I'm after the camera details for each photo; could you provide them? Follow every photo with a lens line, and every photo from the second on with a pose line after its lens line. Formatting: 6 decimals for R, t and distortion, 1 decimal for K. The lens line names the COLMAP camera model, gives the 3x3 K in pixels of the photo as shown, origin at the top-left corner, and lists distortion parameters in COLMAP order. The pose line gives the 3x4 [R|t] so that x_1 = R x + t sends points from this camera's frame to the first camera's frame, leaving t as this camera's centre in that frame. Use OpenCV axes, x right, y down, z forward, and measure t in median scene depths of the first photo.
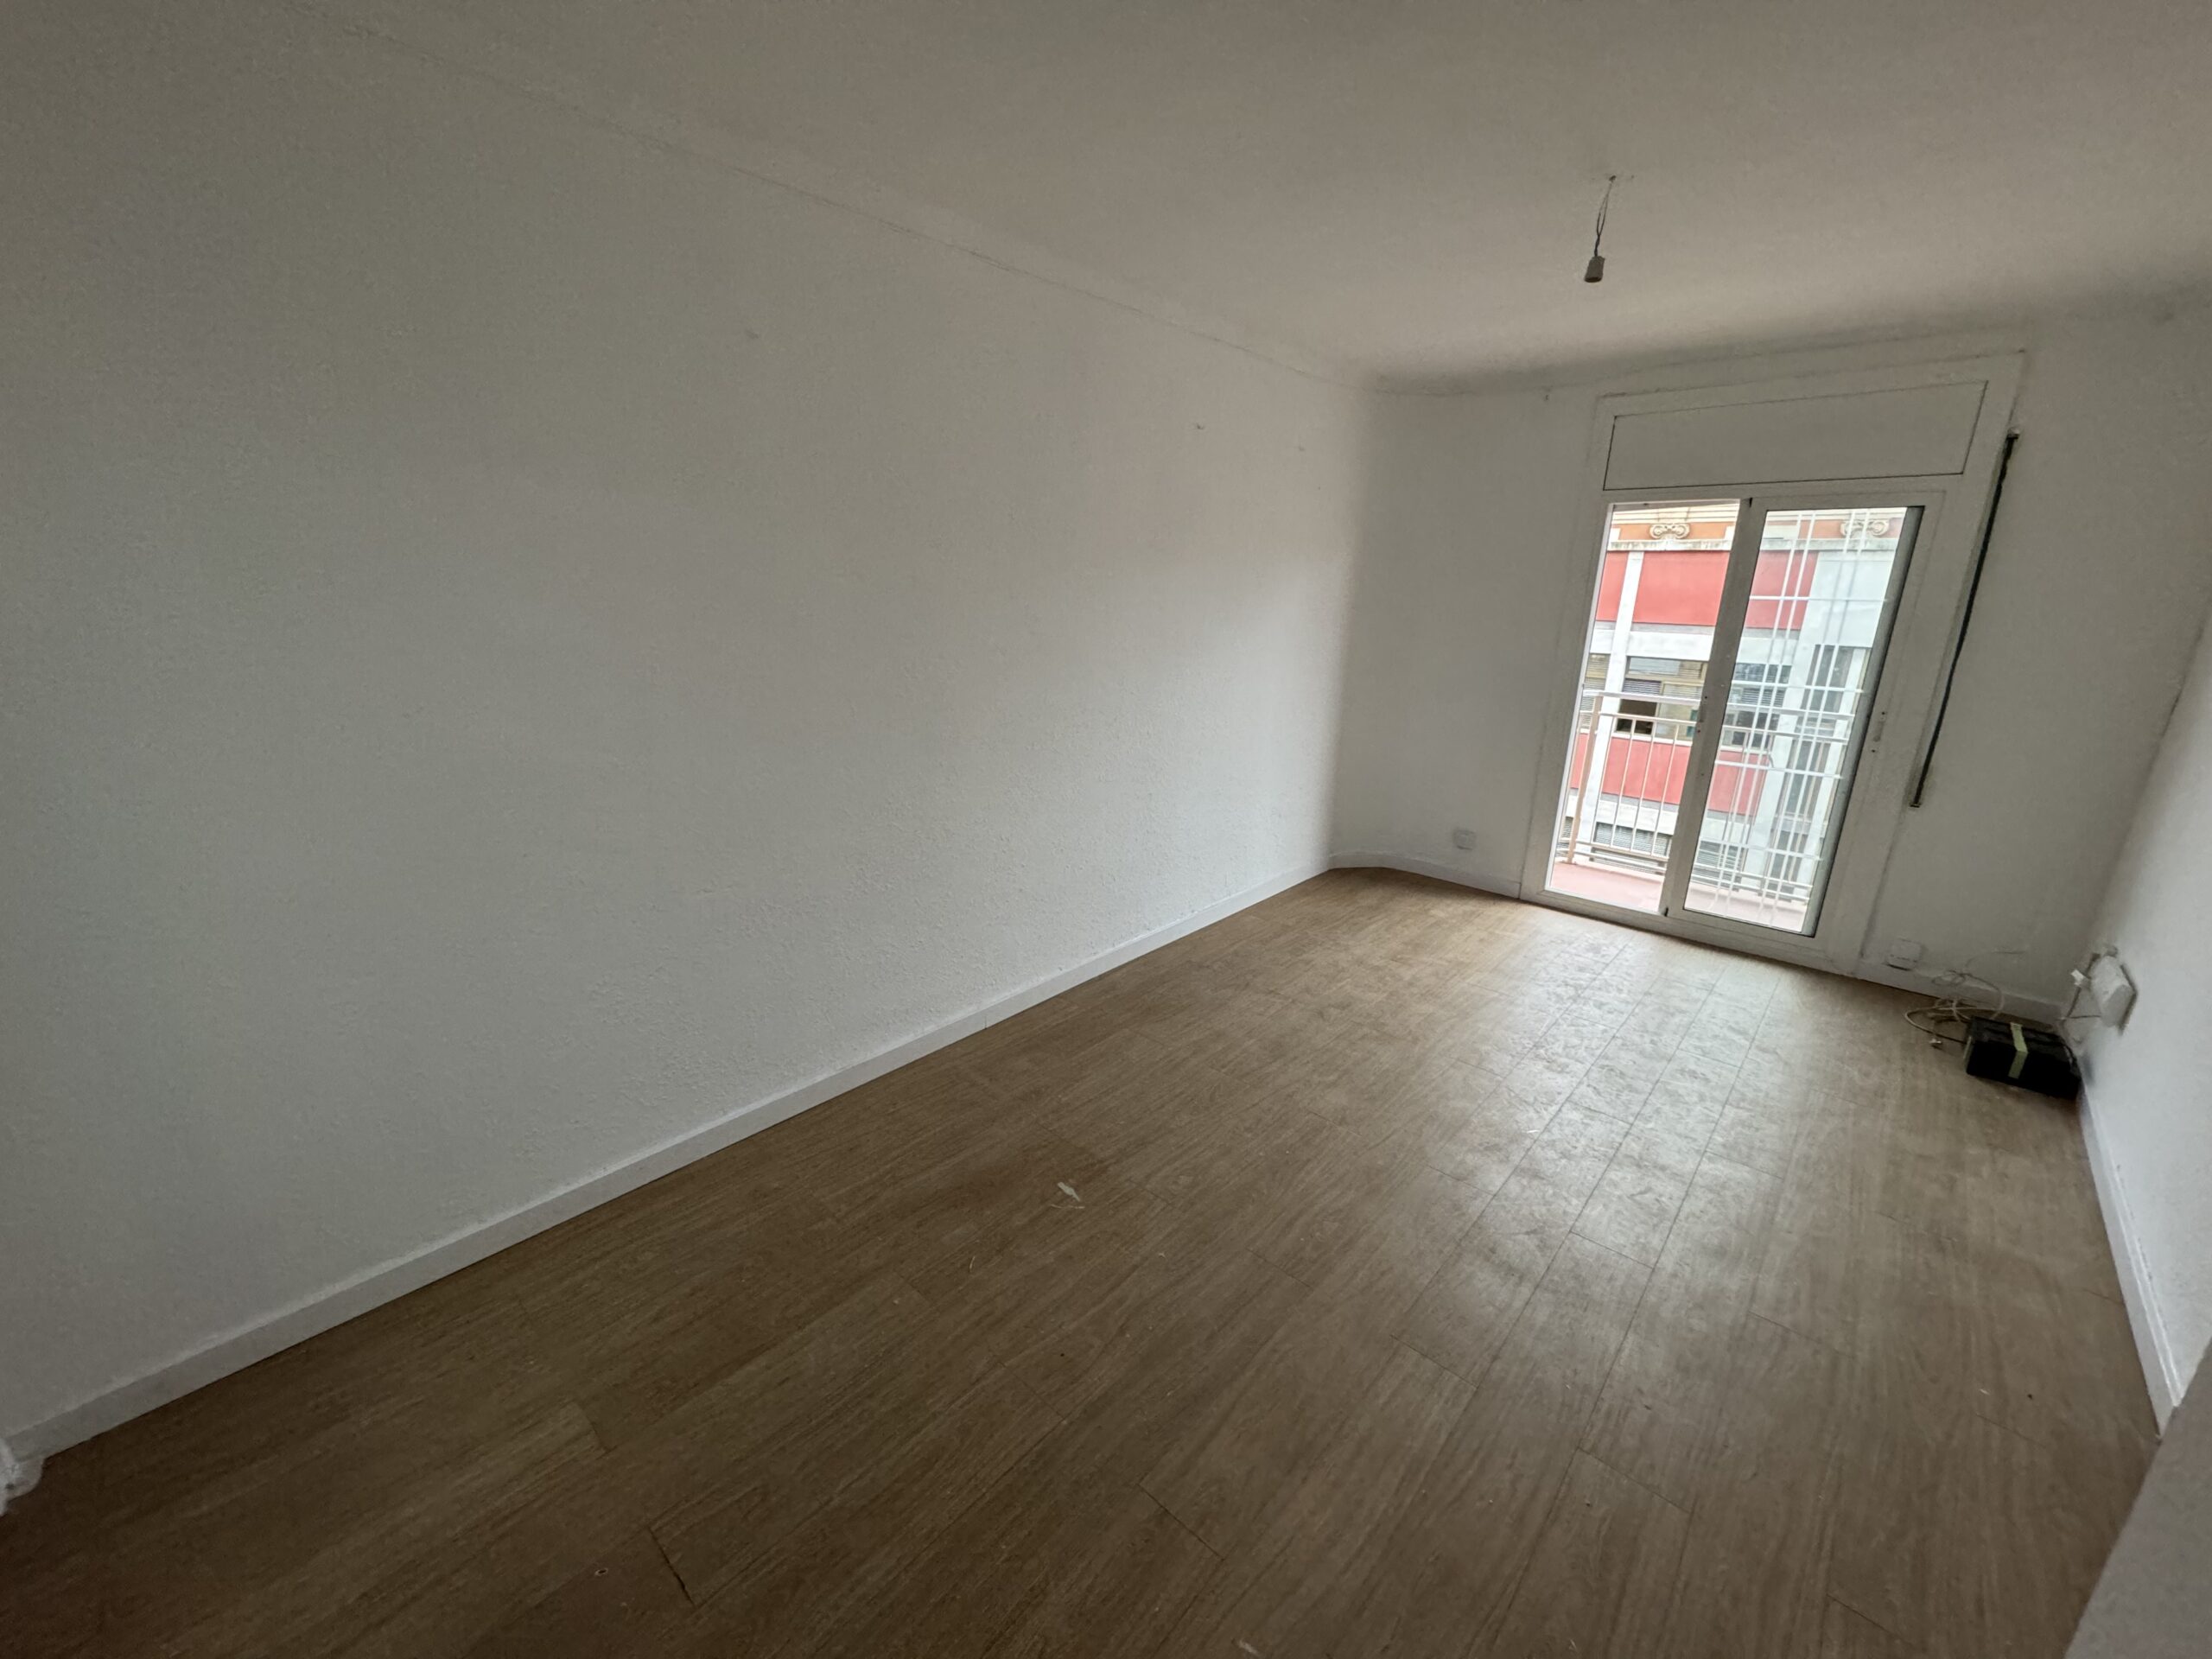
lens RADIAL K [[881.8, 0, 1102.0], [0, 881.8, 829.2], [0, 0, 1]] dist [-0.002190, 0.000373]
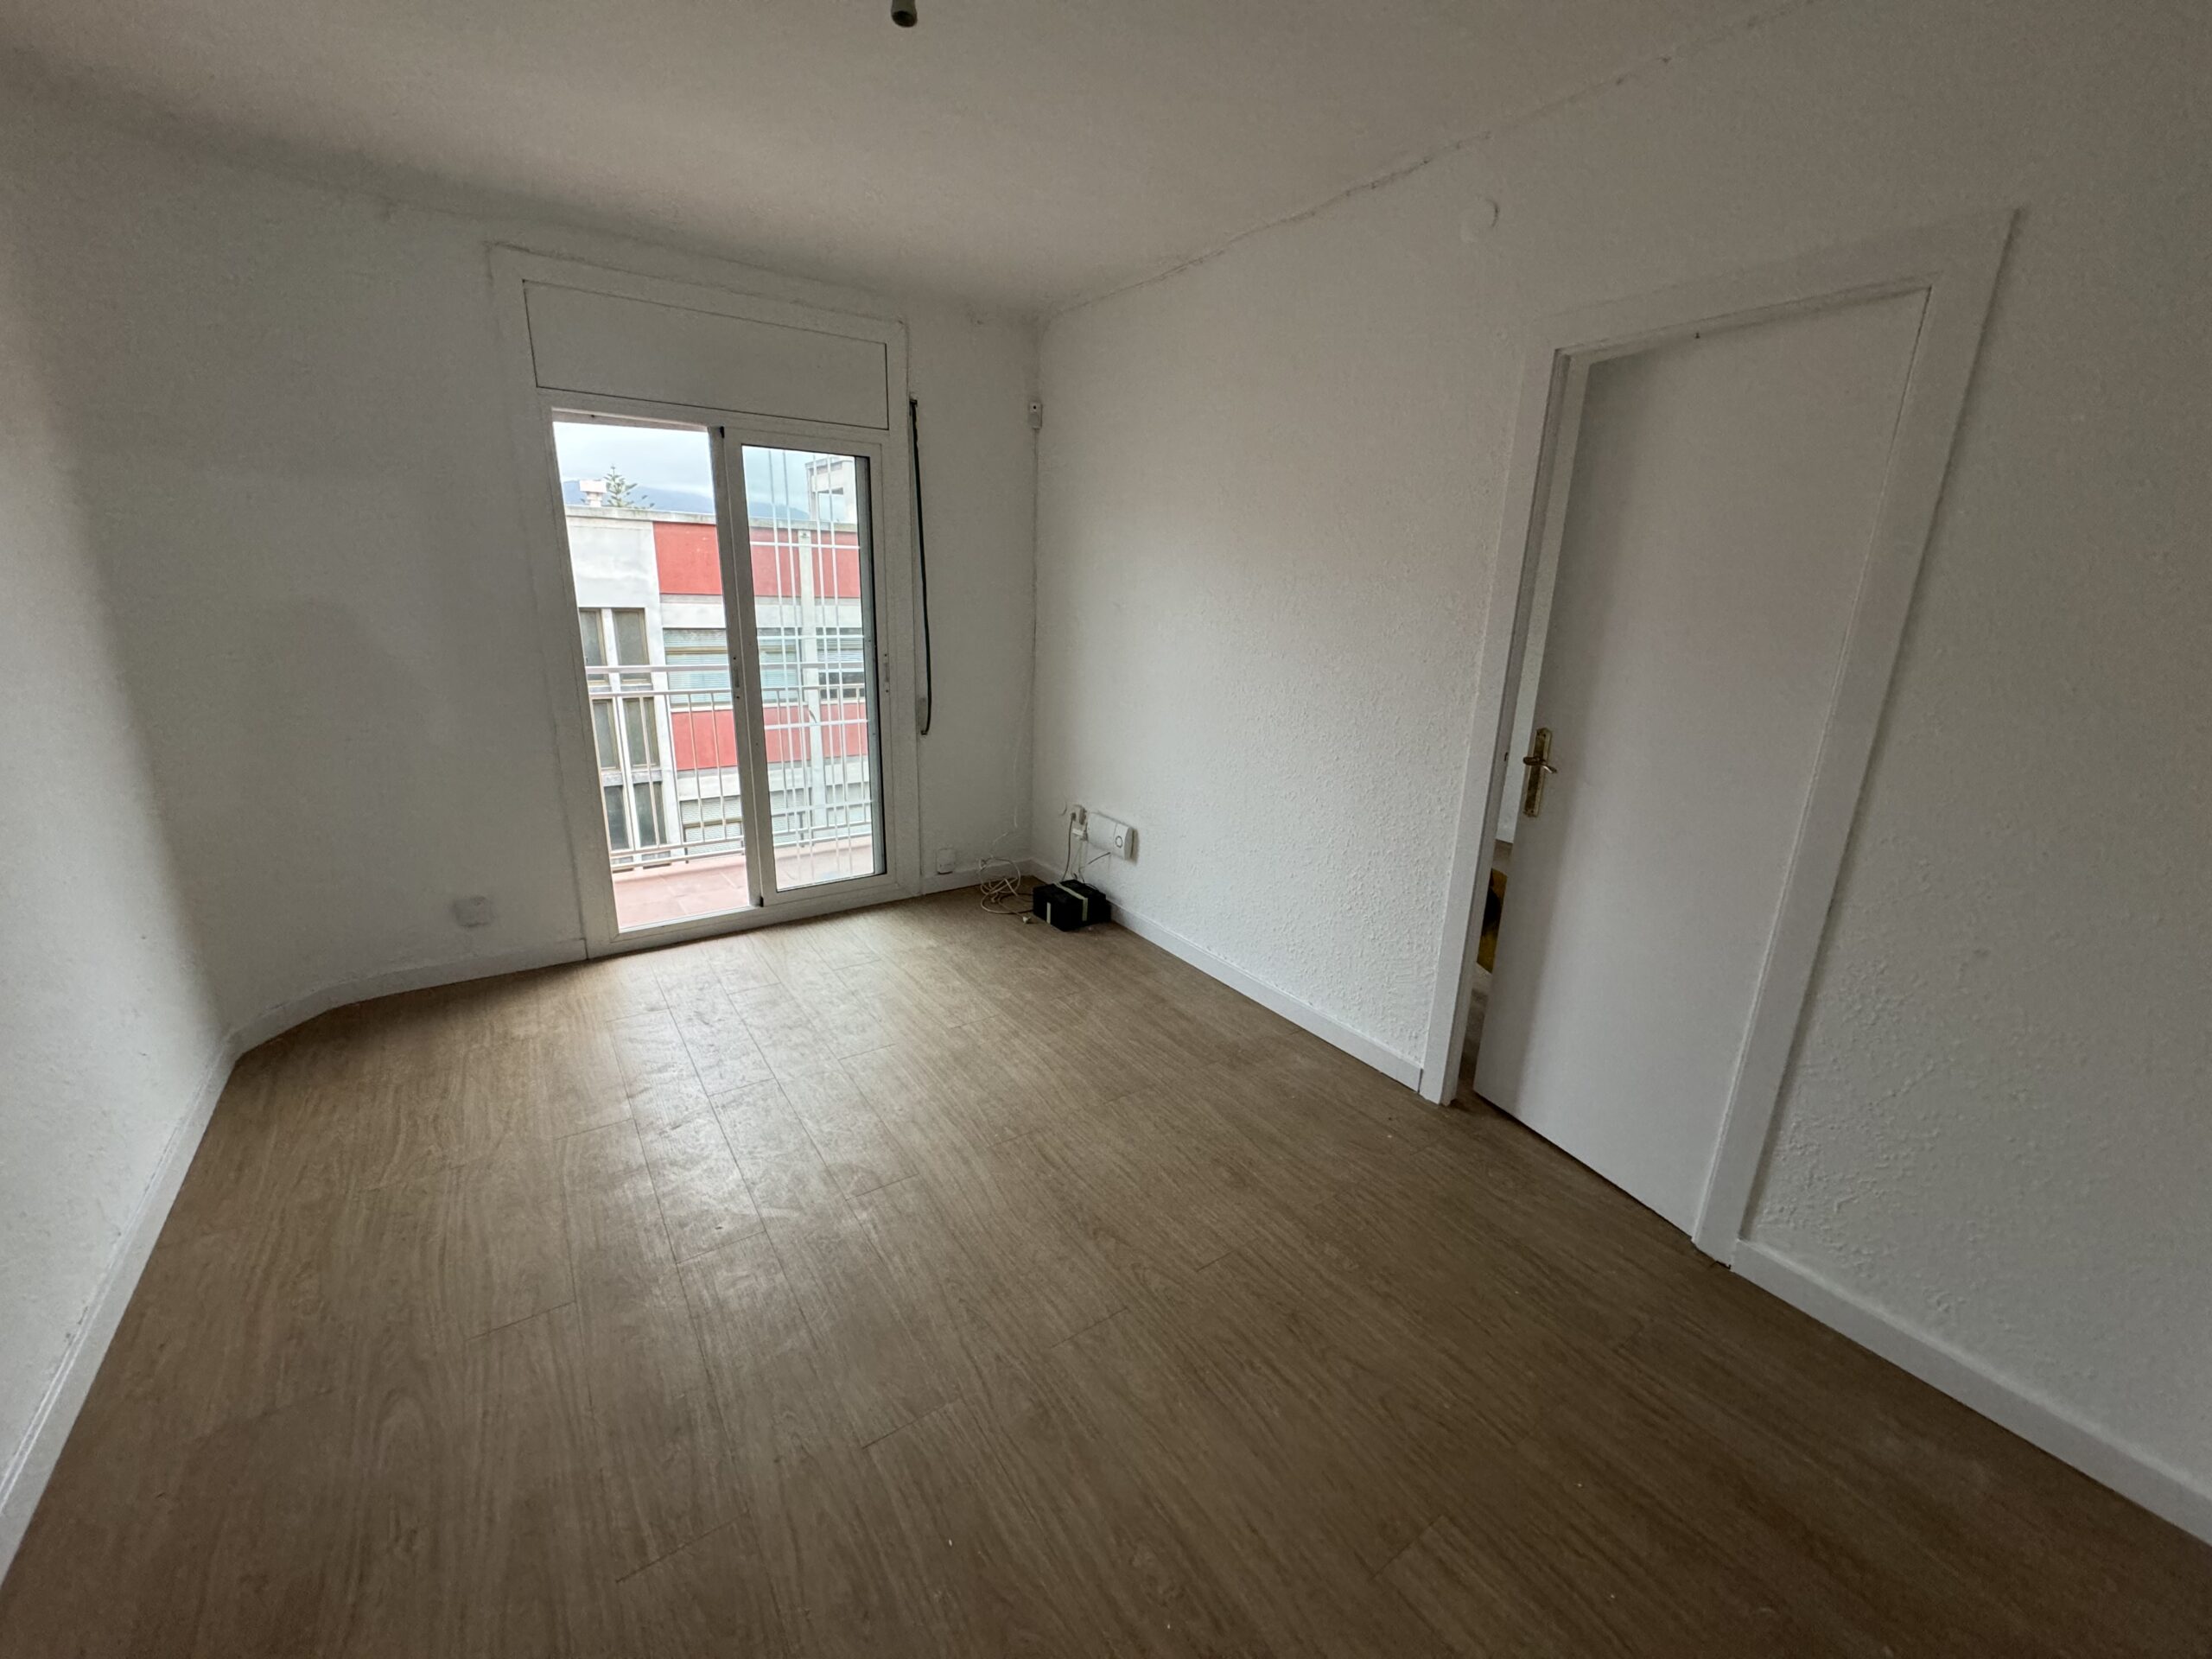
lens RADIAL K [[881.8, 0, 1105.7], [0, 881.8, 828.3], [0, 0, 1]] dist [-0.002190, 0.000373]
pose [[0.220691, -0.278452, 0.934751, -0.105984], [0.243535, 0.943757, 0.223637, -0.102500], [-0.944450, 0.178290, 0.276092, 0.467924]]
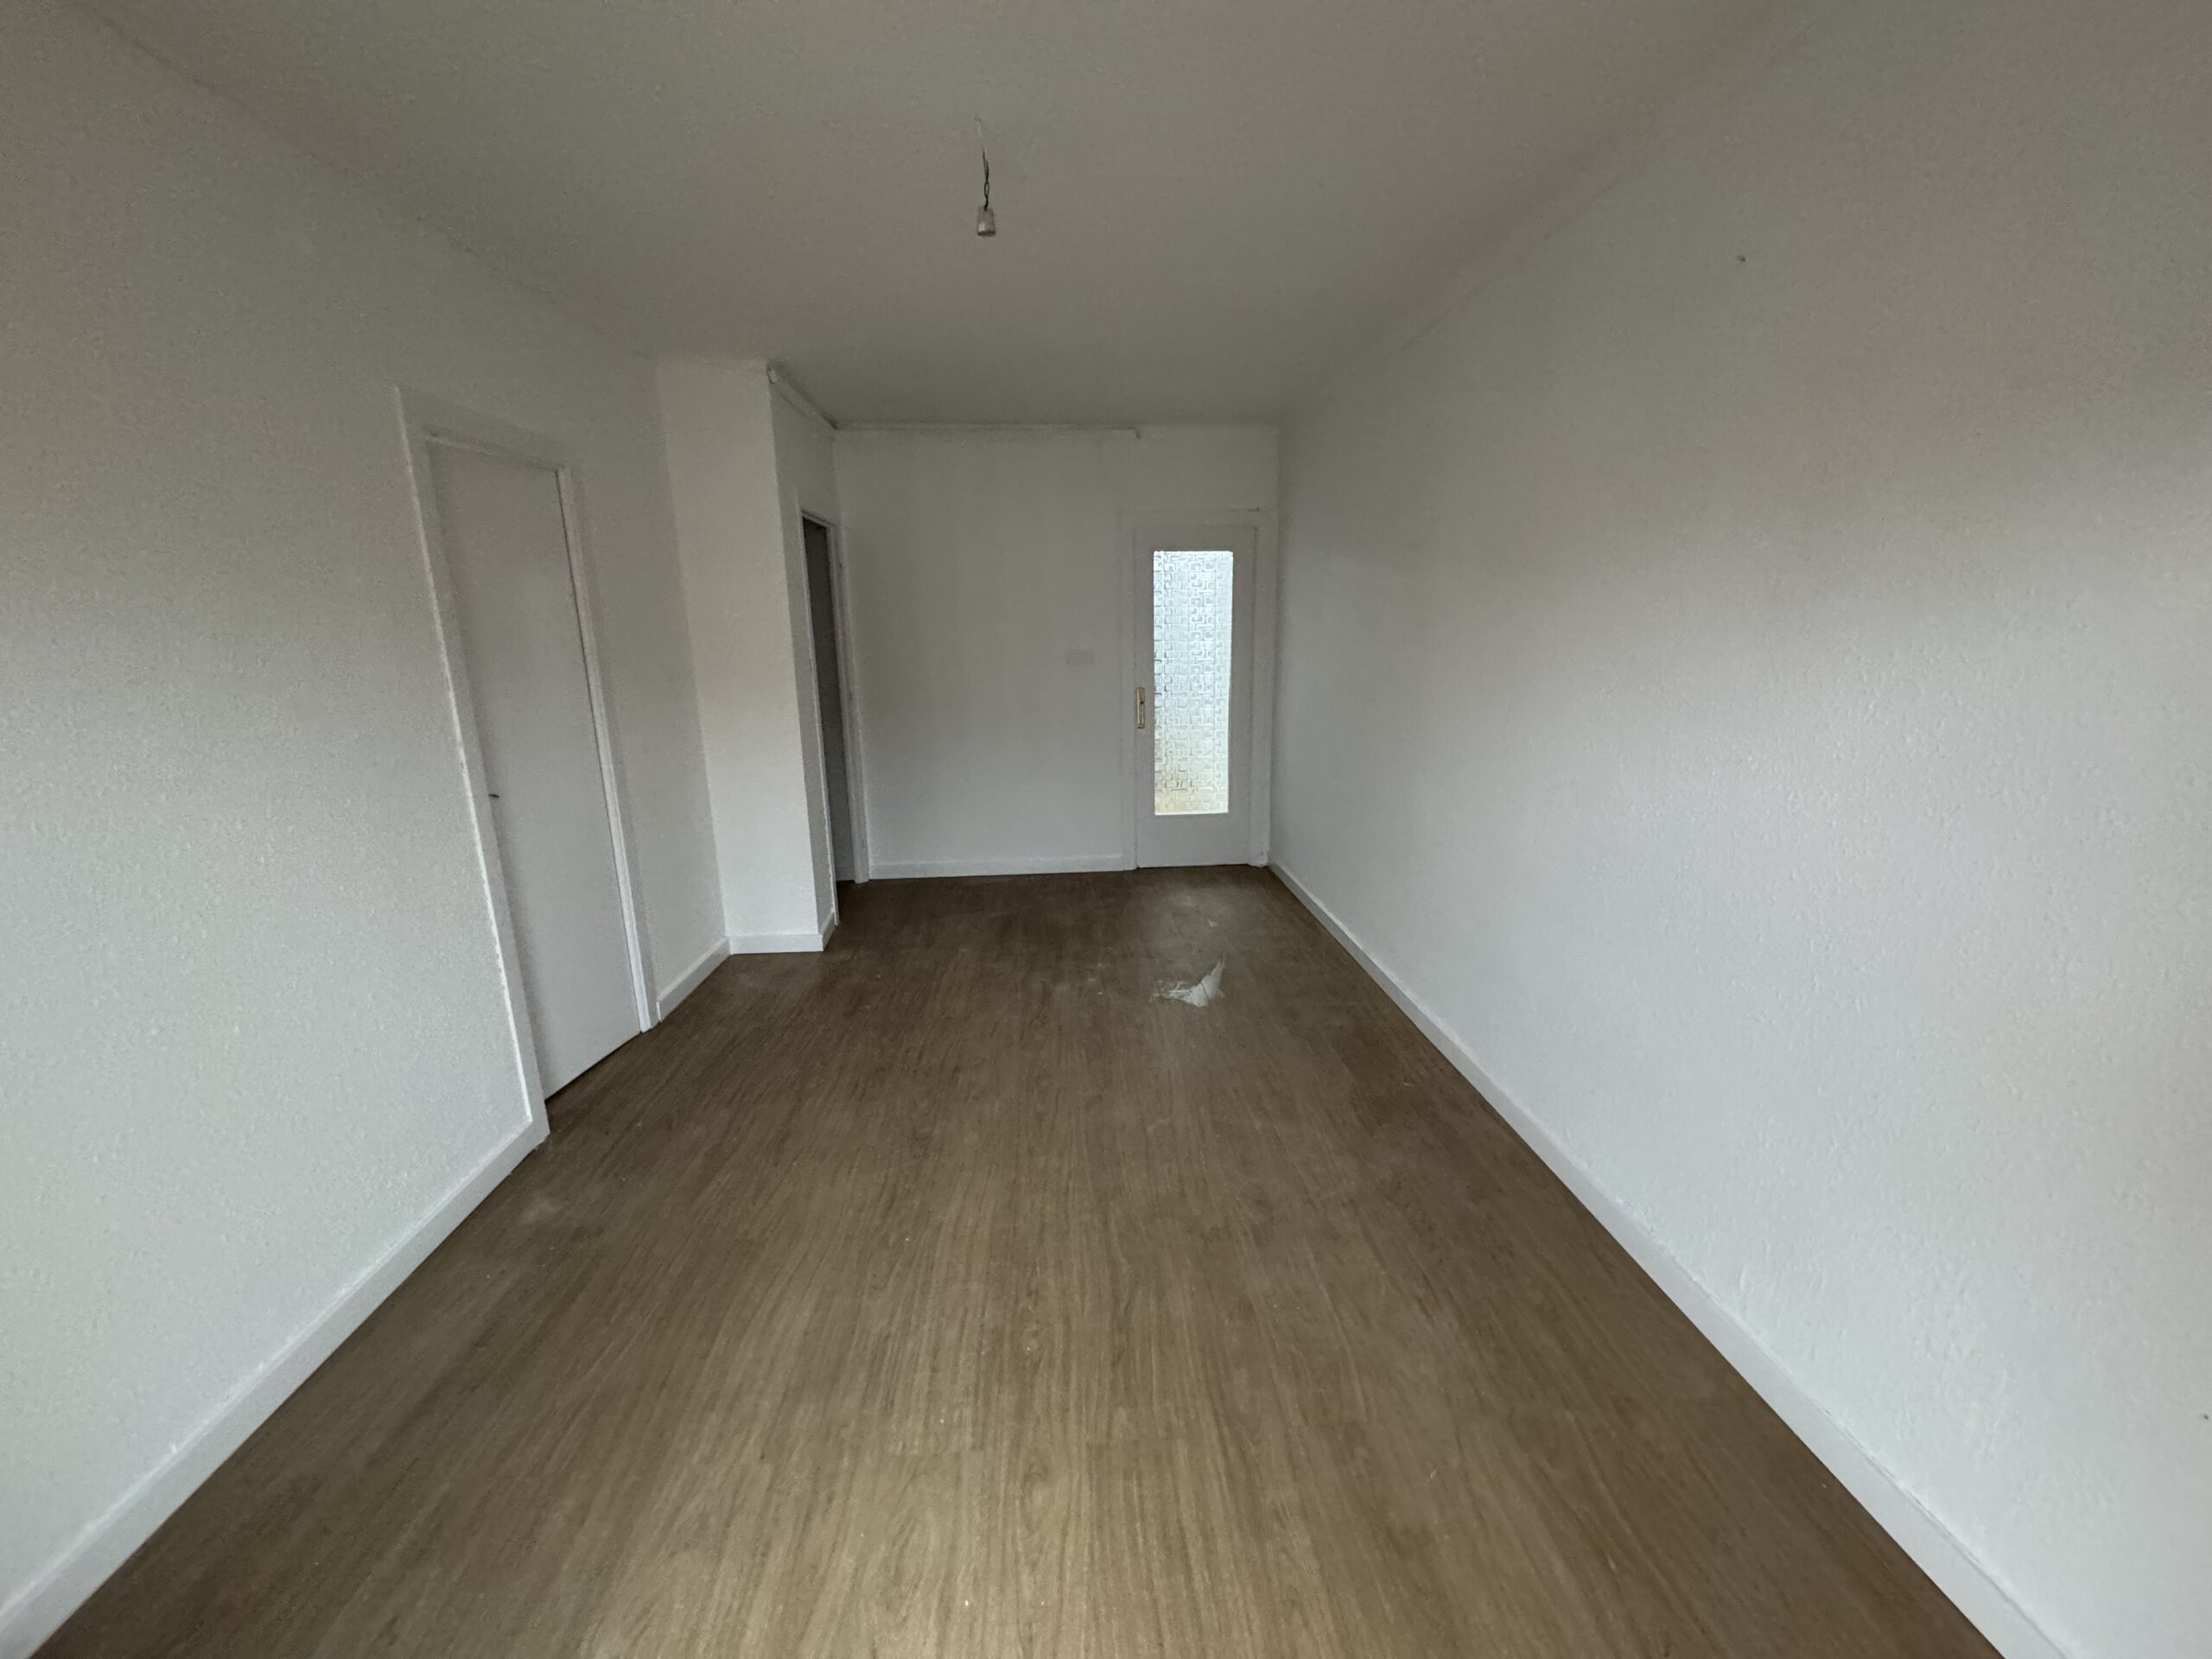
lens RADIAL K [[881.8, 0, 1105.2], [0, 881.8, 836.8], [0, 0, 1]] dist [-0.002190, 0.000373]
pose [[-0.694032, 0.158256, -0.702335, 0.700659], [-0.197380, 0.896336, 0.397017, -0.269304], [0.692359, 0.414169, -0.590849, 1.093715]]
